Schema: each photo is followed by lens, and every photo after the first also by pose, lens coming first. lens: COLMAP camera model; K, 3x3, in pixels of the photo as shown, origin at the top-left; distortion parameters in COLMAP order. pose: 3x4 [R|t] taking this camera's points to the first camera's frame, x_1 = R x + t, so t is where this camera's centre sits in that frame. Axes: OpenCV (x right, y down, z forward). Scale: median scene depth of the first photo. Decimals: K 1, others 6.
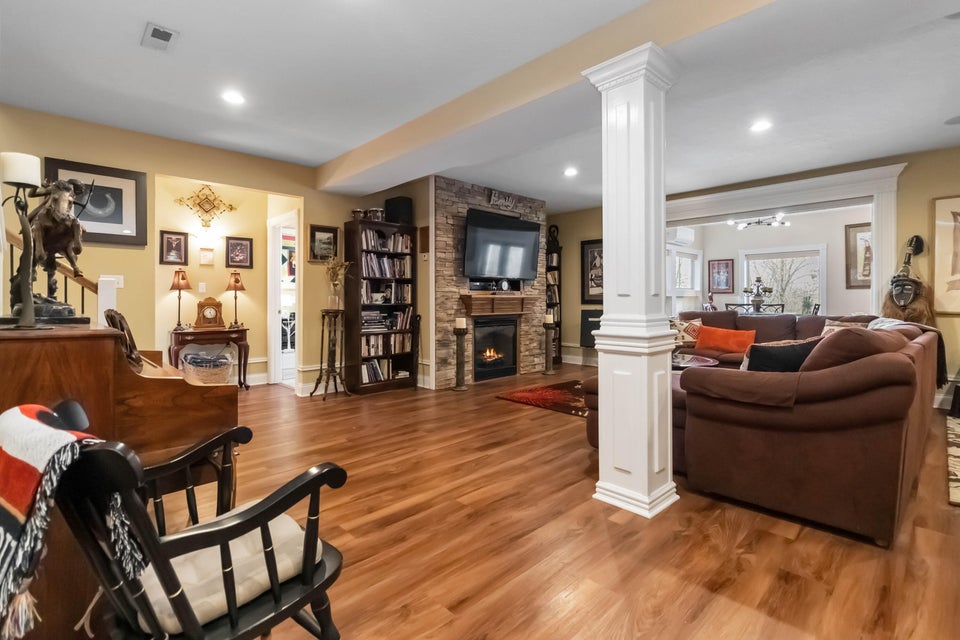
lens RADIAL K [[450.9, 0, 483.6], [0, 450.9, 305.6], [0, 0, 1]] dist [0.003034, 0.000341]
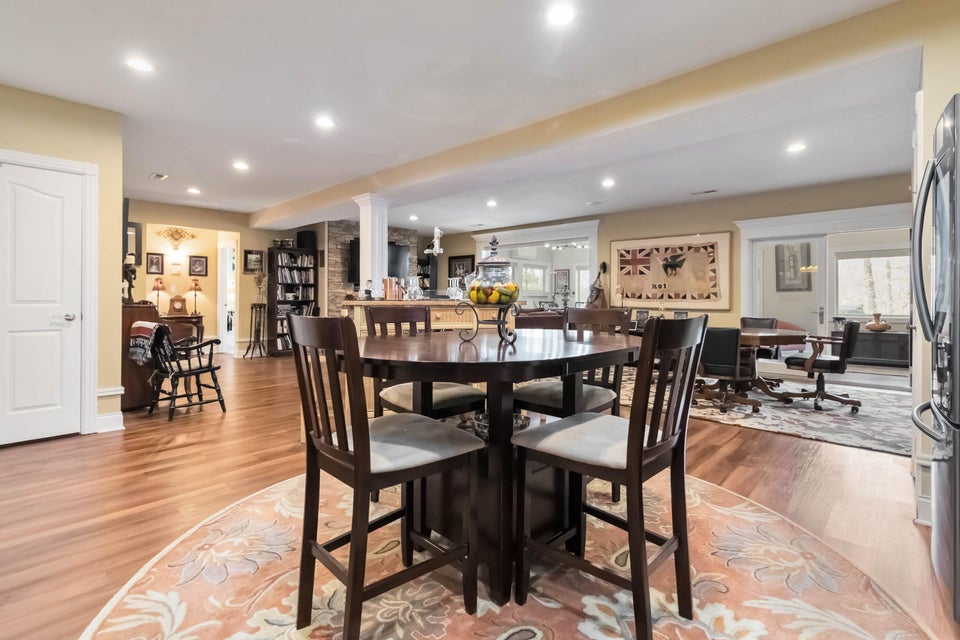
lens RADIAL K [[450.9, 0, 480.8], [0, 450.9, 301.4], [0, 0, 1]] dist [0.003034, 0.000341]
pose [[0.998397, 0.004953, 0.056382, 0.345675], [-0.004456, 0.999950, -0.008939, 0.012156], [-0.056424, 0.008674, 0.998369, -0.608996]]
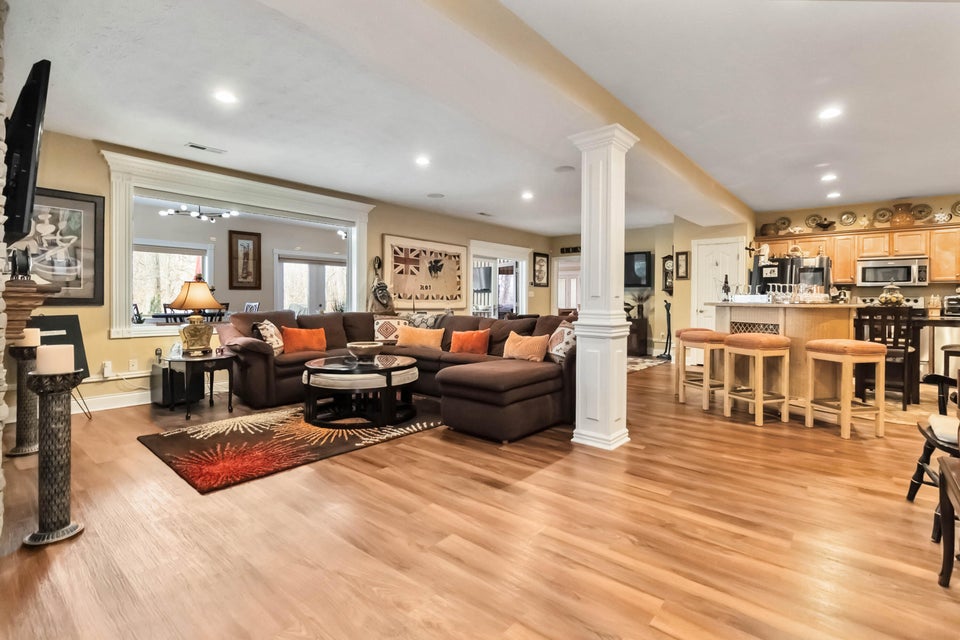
lens RADIAL K [[450.9, 0, 487.9], [0, 450.9, 306.0], [0, 0, 1]] dist [0.003034, 0.000341]
pose [[-0.112324, -0.011471, 0.993605, -0.482350], [0.011542, 0.999851, 0.012848, -0.006838], [-0.993605, 0.012912, -0.112175, 0.713869]]
